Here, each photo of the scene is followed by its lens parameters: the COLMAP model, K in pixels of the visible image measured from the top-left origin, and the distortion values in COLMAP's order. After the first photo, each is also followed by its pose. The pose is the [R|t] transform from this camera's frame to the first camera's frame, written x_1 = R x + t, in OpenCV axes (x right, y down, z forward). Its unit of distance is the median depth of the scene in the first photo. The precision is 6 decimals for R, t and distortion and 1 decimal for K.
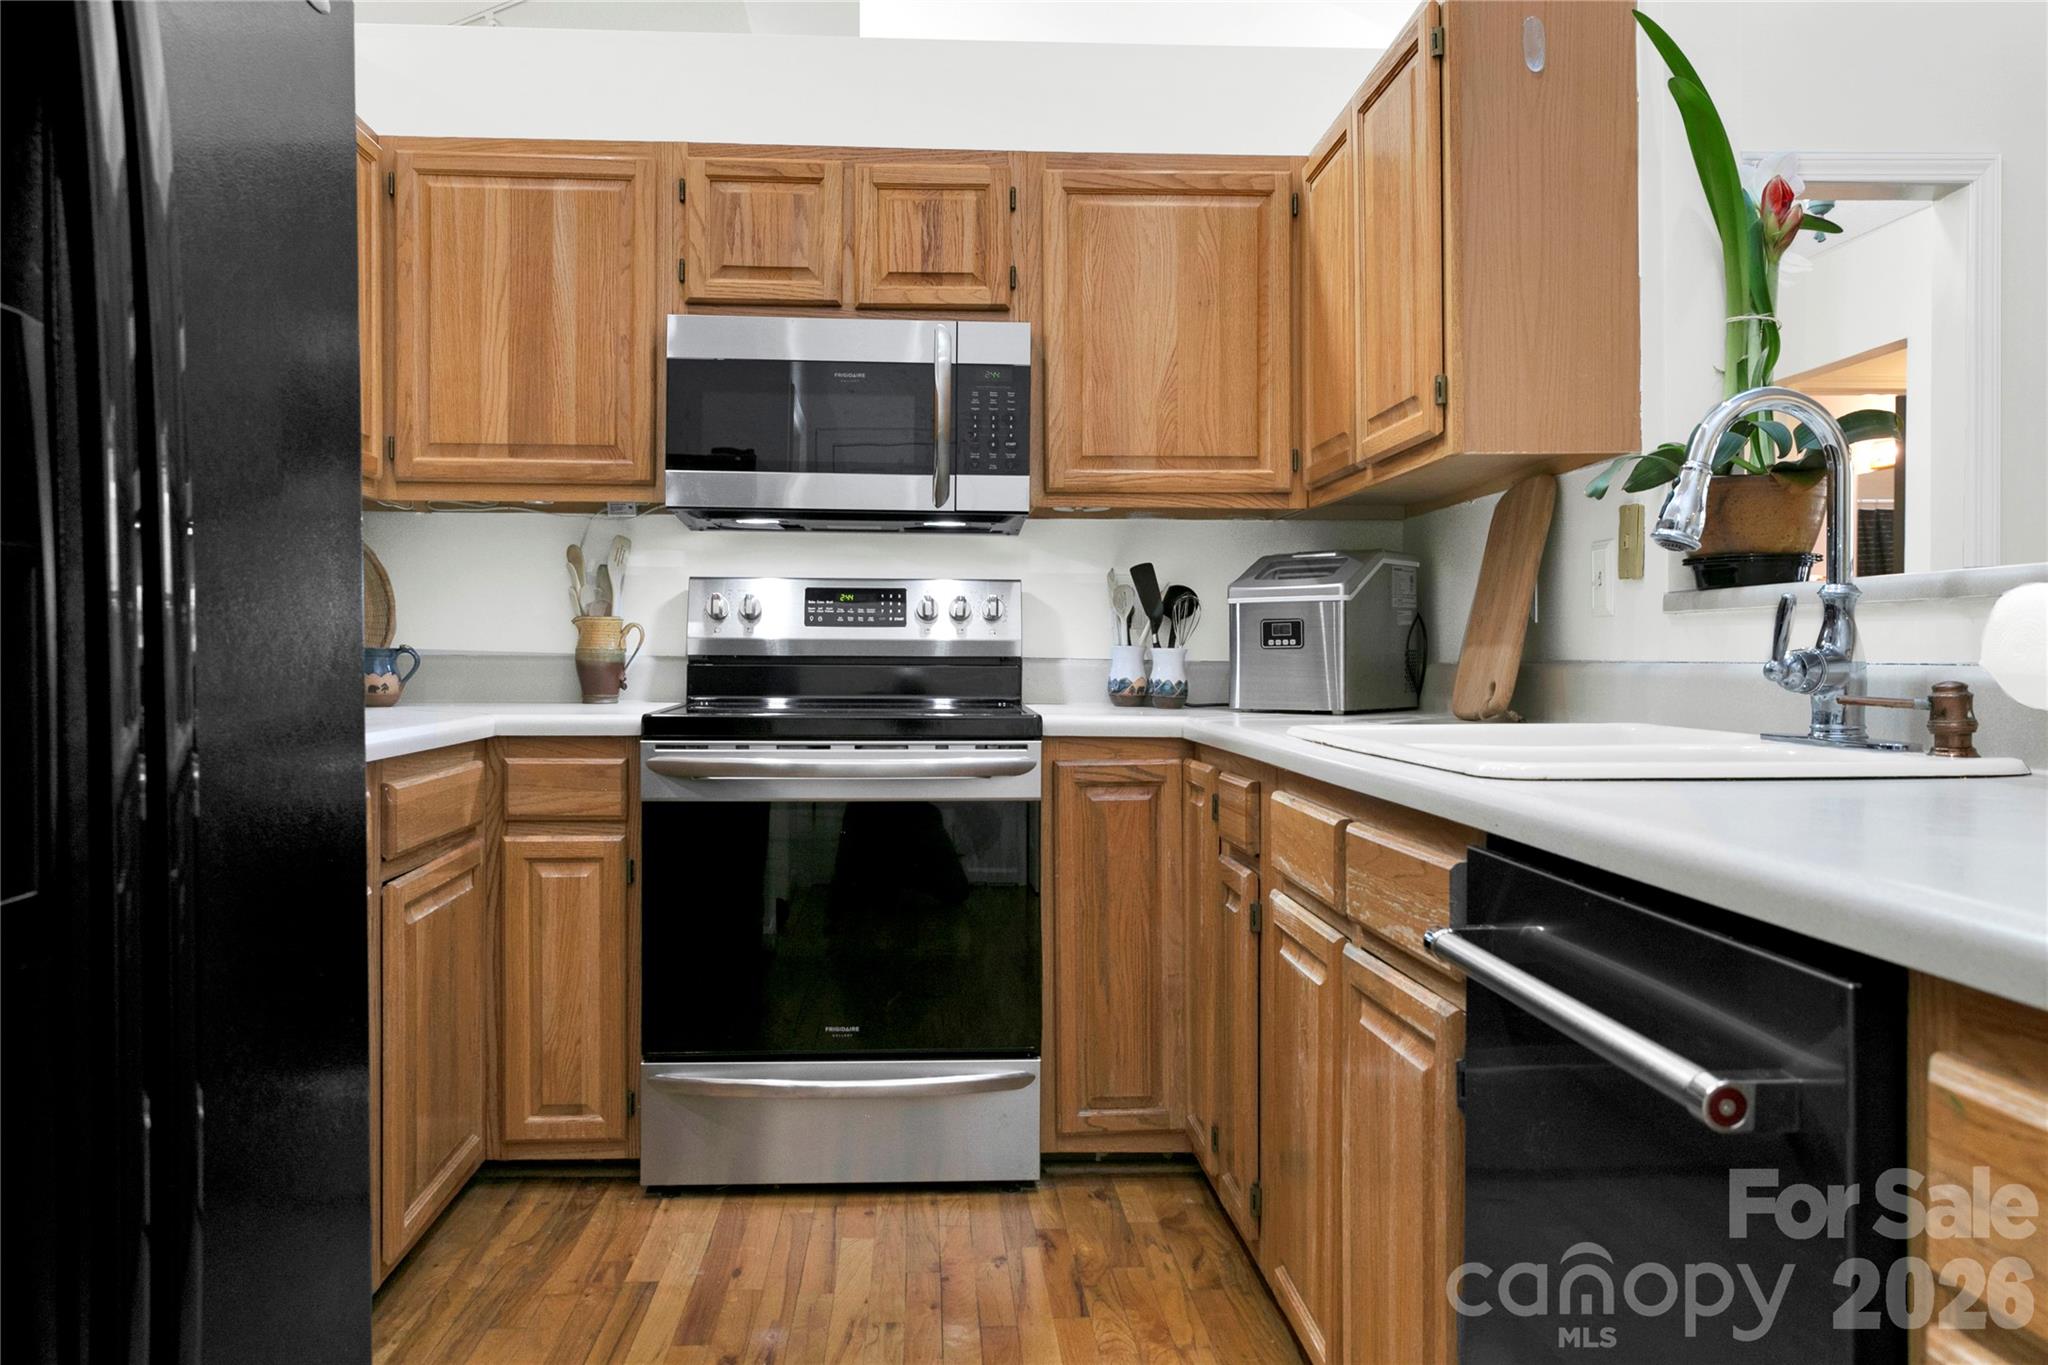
lens RADIAL K [[1524.2, 0, 1004.6], [0, 1524.2, 666.0], [0, 0, 1]] dist [-0.000913, 0.010335]
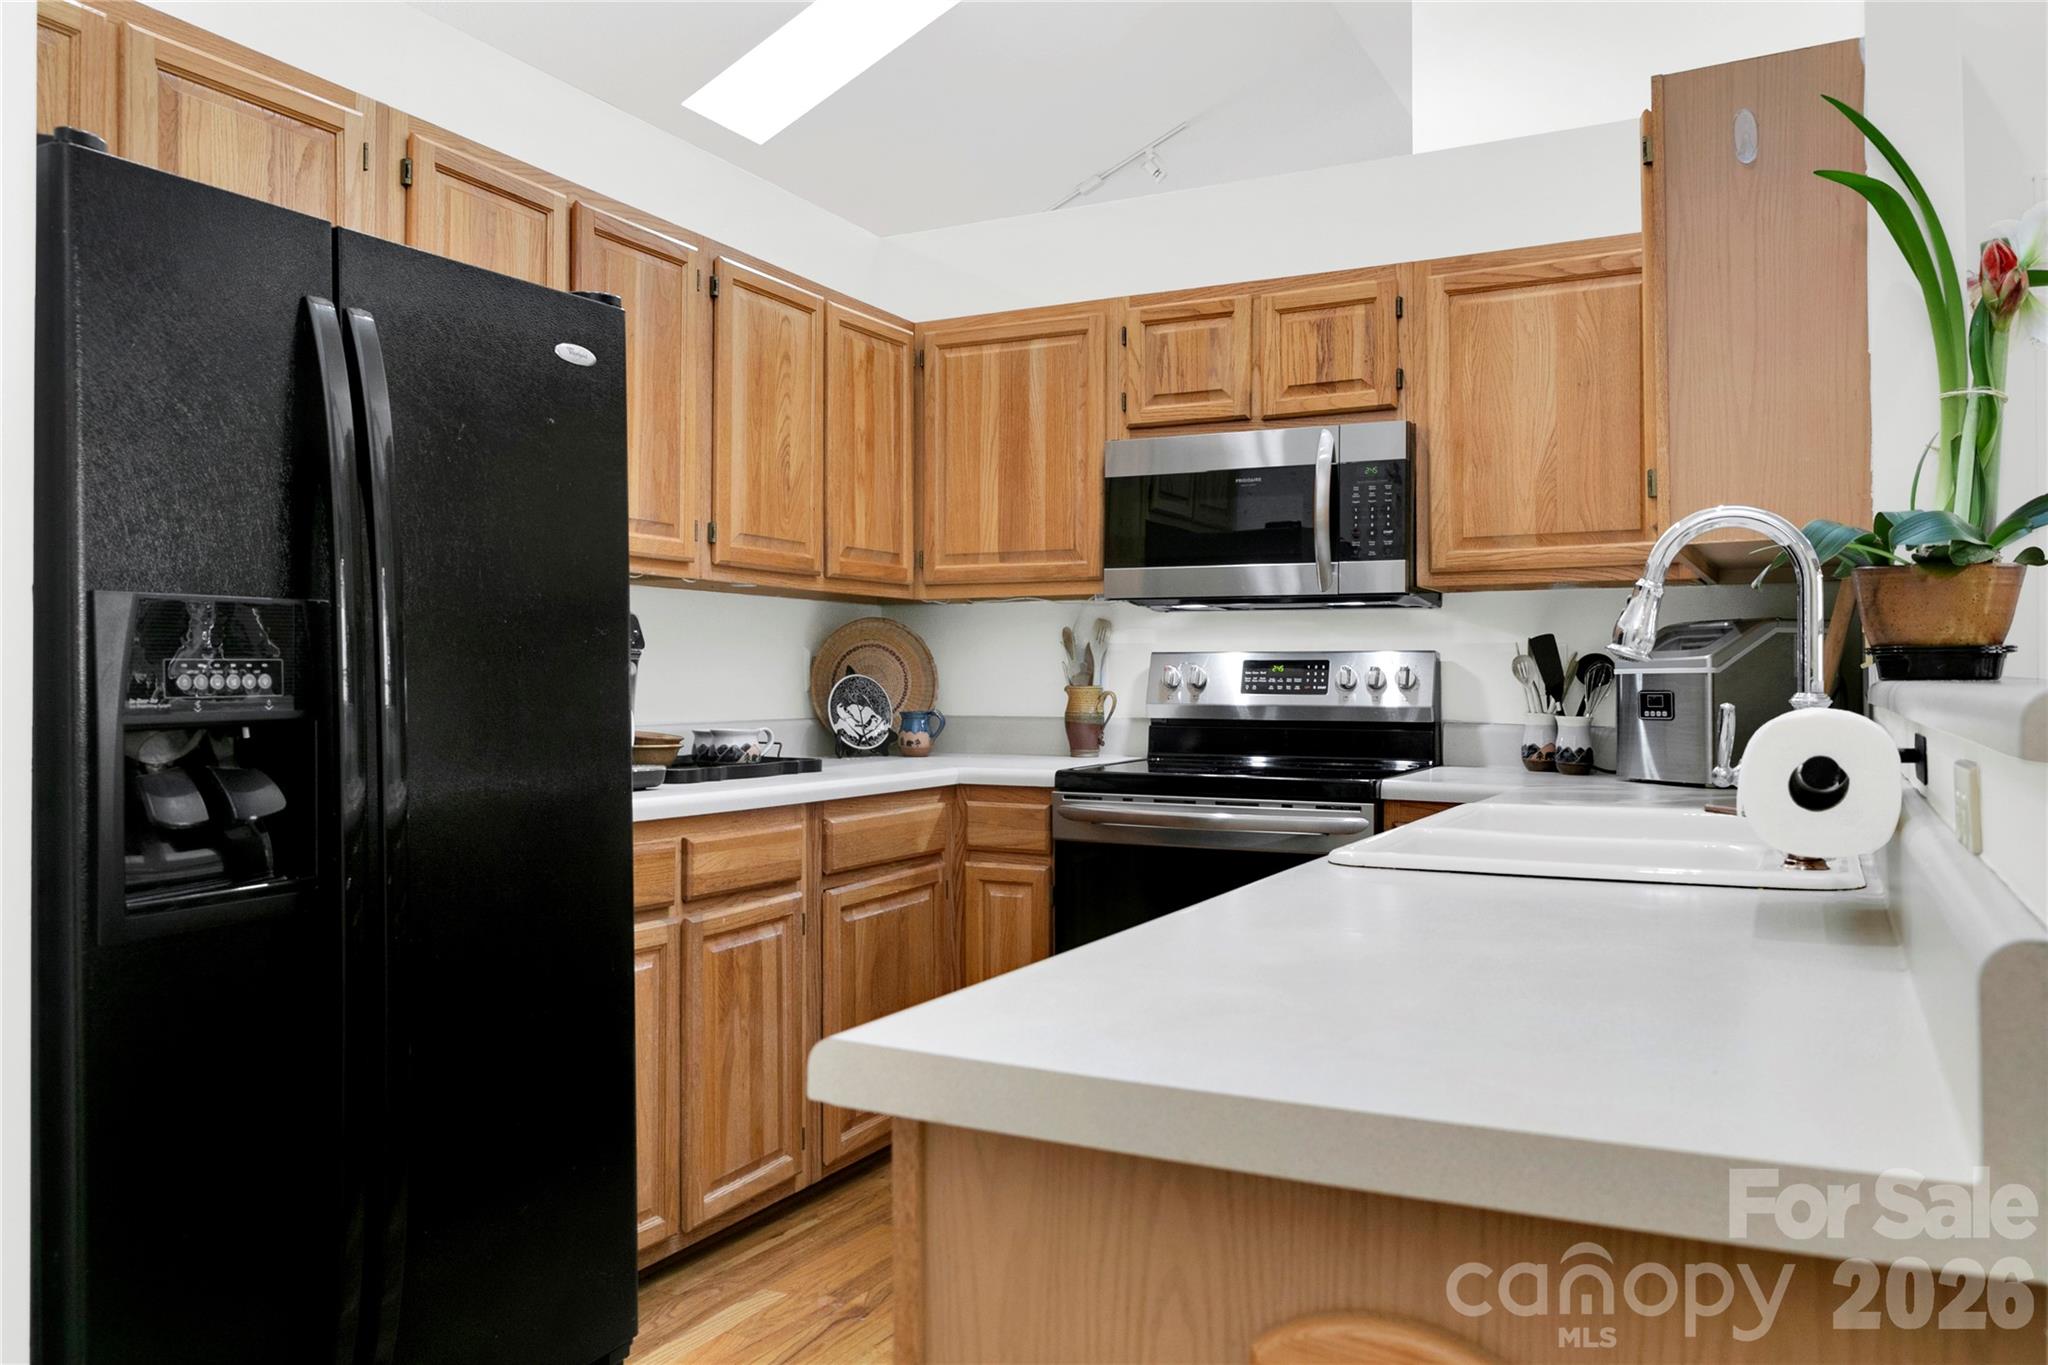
lens RADIAL K [[1524.2, 0, 1022.5], [0, 1524.2, 673.1], [0, 0, 1]] dist [-0.000913, 0.010335]
pose [[0.861523, -0.004638, -0.507697, 0.331084], [-0.001849, 0.999923, -0.012273, -0.028966], [0.507714, 0.011512, 0.861449, -0.081787]]
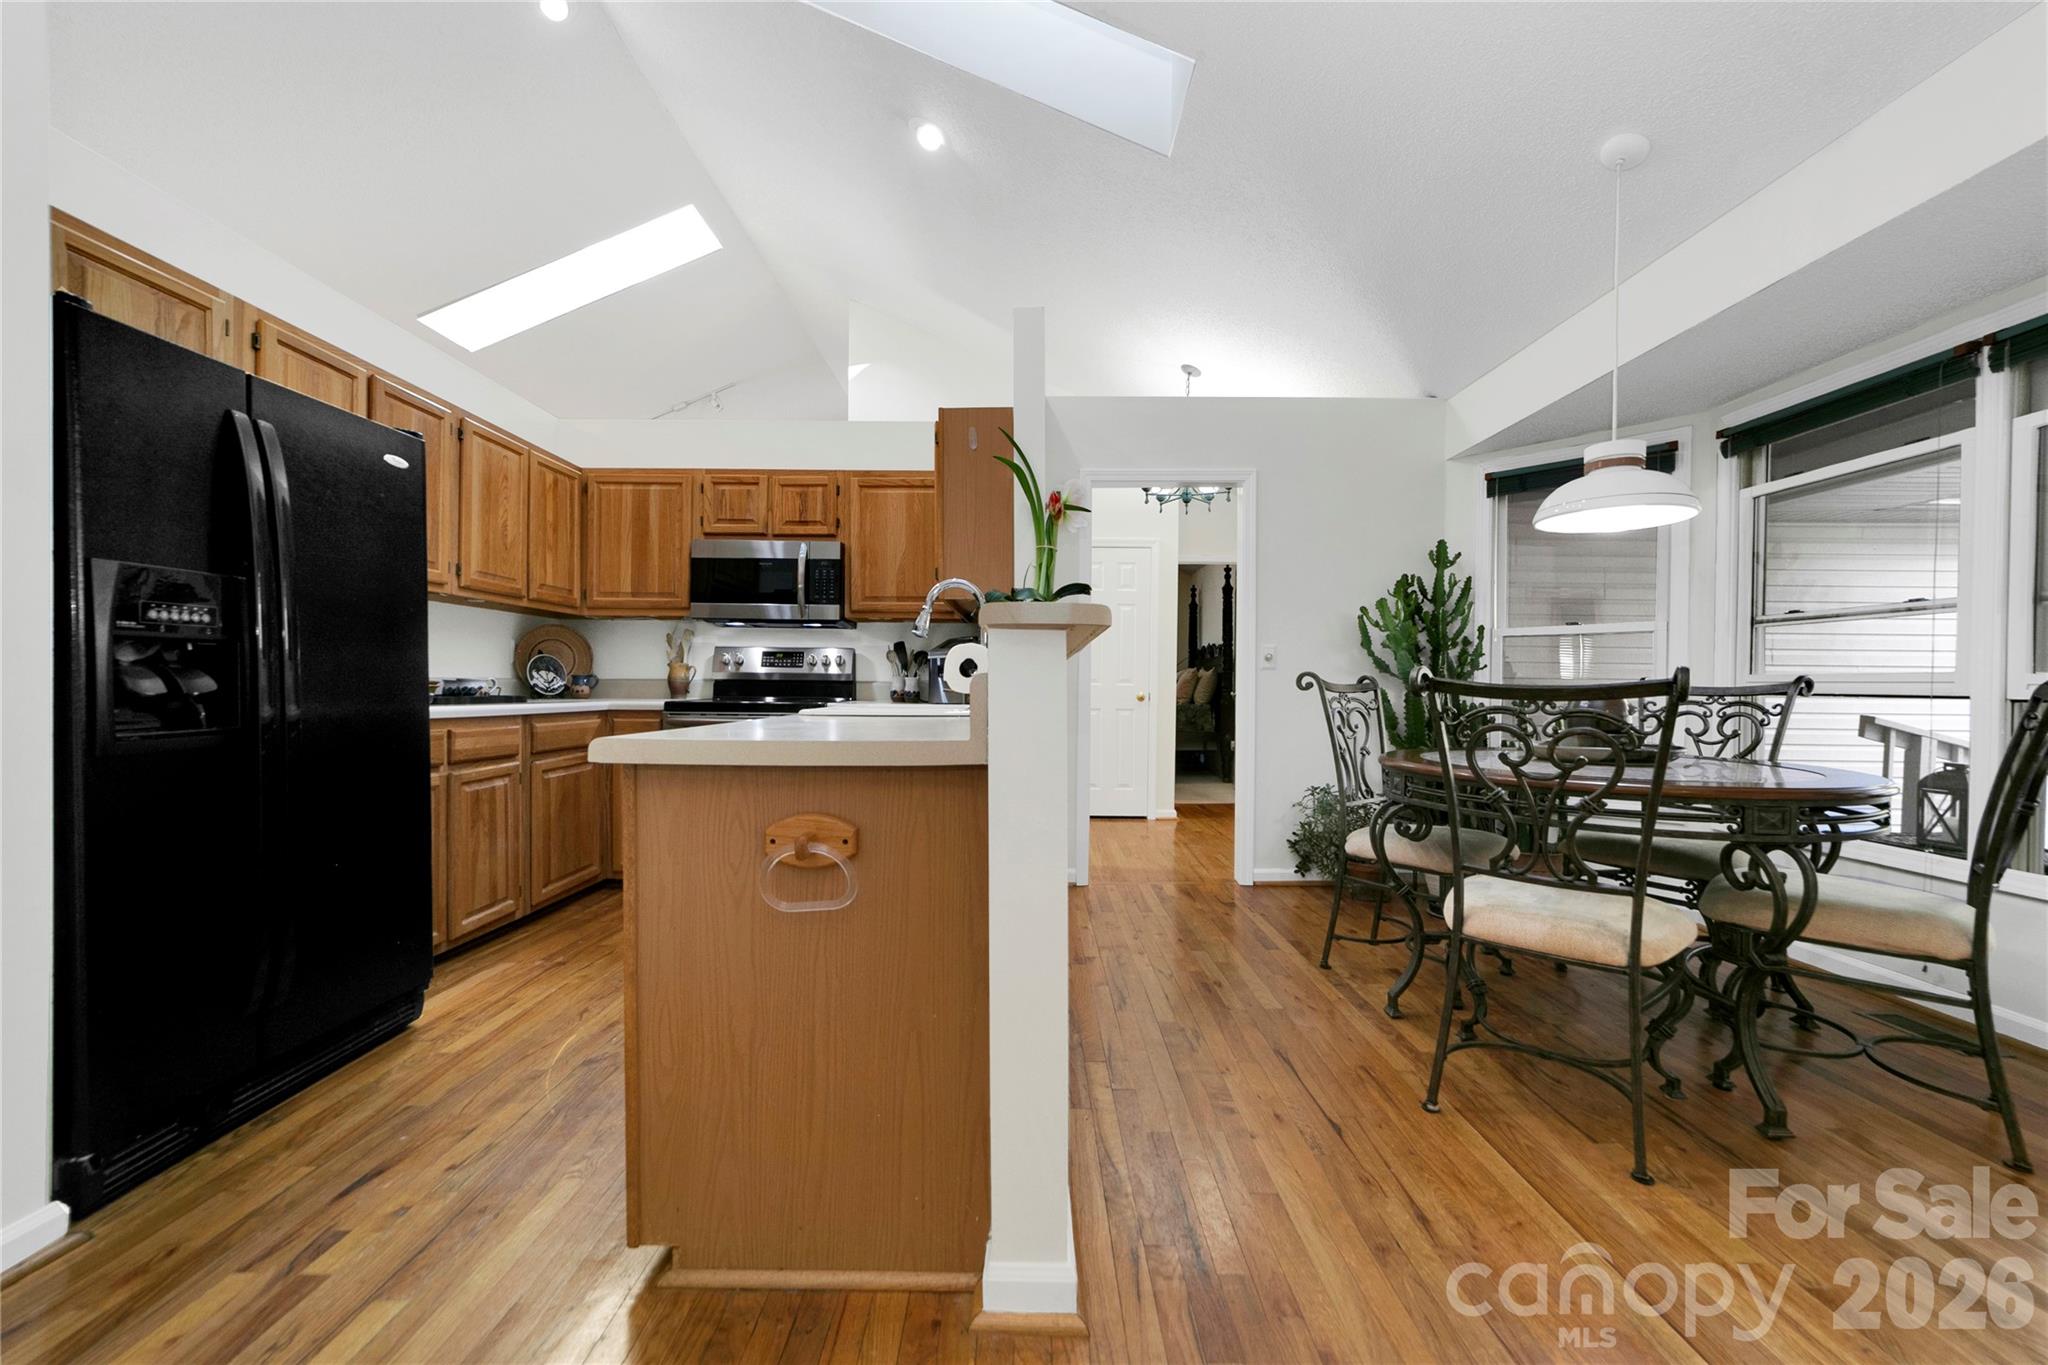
lens RADIAL K [[784.0, 0, 1029.6], [0, 784.0, 694.1], [0, 0, 1]] dist [-0.012421, 0.005625]
pose [[0.998229, 0.007227, -0.059049, 0.386929], [-0.007039, 0.999969, 0.003394, 0.009918], [0.059072, -0.002972, 0.998249, -0.220235]]
